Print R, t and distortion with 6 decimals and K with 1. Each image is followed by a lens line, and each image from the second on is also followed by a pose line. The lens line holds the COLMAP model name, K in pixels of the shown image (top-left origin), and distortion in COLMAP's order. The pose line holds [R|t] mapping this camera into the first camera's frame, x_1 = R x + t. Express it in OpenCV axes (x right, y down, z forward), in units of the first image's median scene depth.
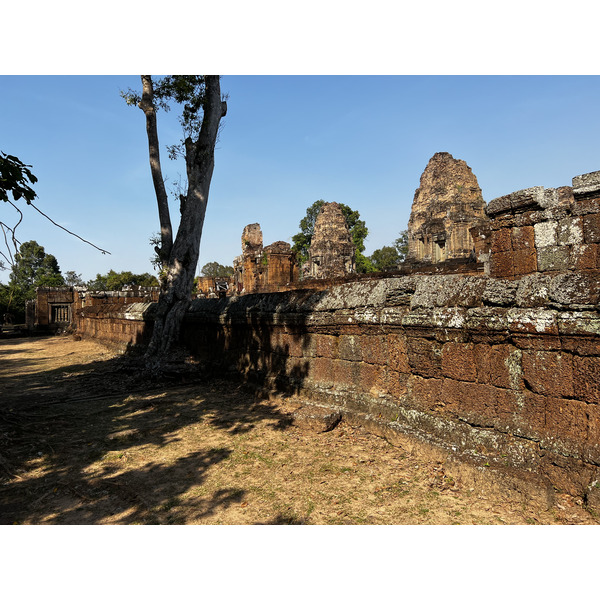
lens RADIAL K [[454.9, 0, 300.0], [0, 454.9, 300.0], [0, 0, 1]] dist [0.083528, -0.002708]
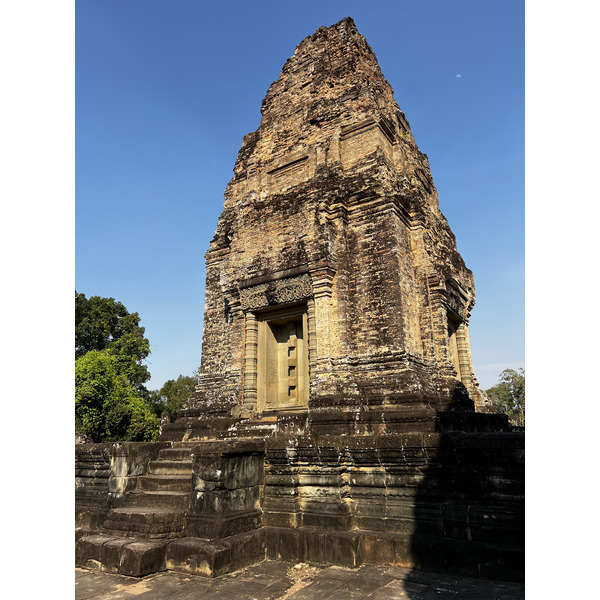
lens RADIAL K [[454.9, 0, 300.0], [0, 454.9, 300.0], [0, 0, 1]] dist [0.083528, -0.002708]
pose [[0.918679, 0.124924, 0.374729, 0.212684], [-0.011422, 0.956677, -0.290927, -0.083816], [-0.394839, 0.262988, 0.880307, 0.855774]]
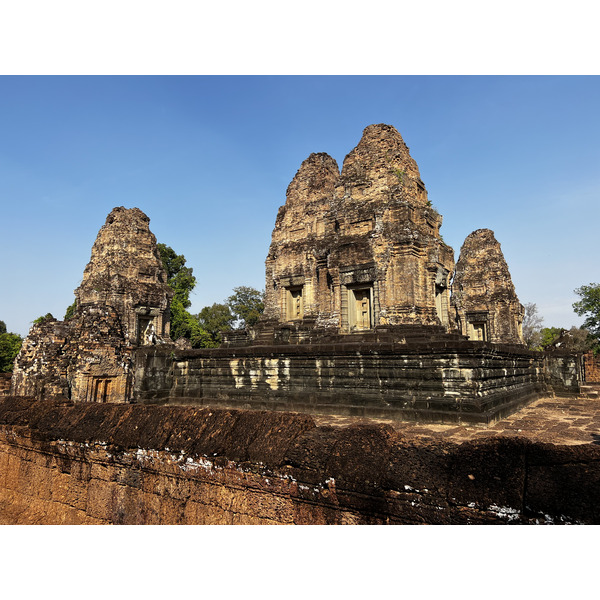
lens RADIAL K [[454.9, 0, 300.0], [0, 454.9, 300.0], [0, 0, 1]] dist [0.083528, -0.002708]
pose [[0.928716, 0.072084, 0.363718, 0.072663], [-0.023666, 0.990445, -0.135865, -0.041010], [-0.370036, 0.117572, 0.921548, 0.489104]]
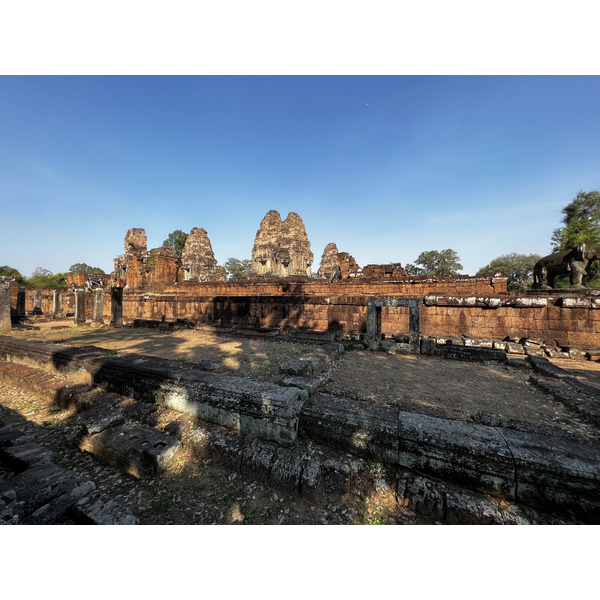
lens RADIAL K [[241.9, 0, 300.0], [0, 241.9, 300.0], [0, 0, 1]] dist [0.000246, 0.000137]
pose [[0.849343, 0.036869, 0.526553, -0.058329], [-0.041406, 0.999137, -0.003171, -0.003561], [-0.526215, -0.019109, 0.850137, 0.228096]]
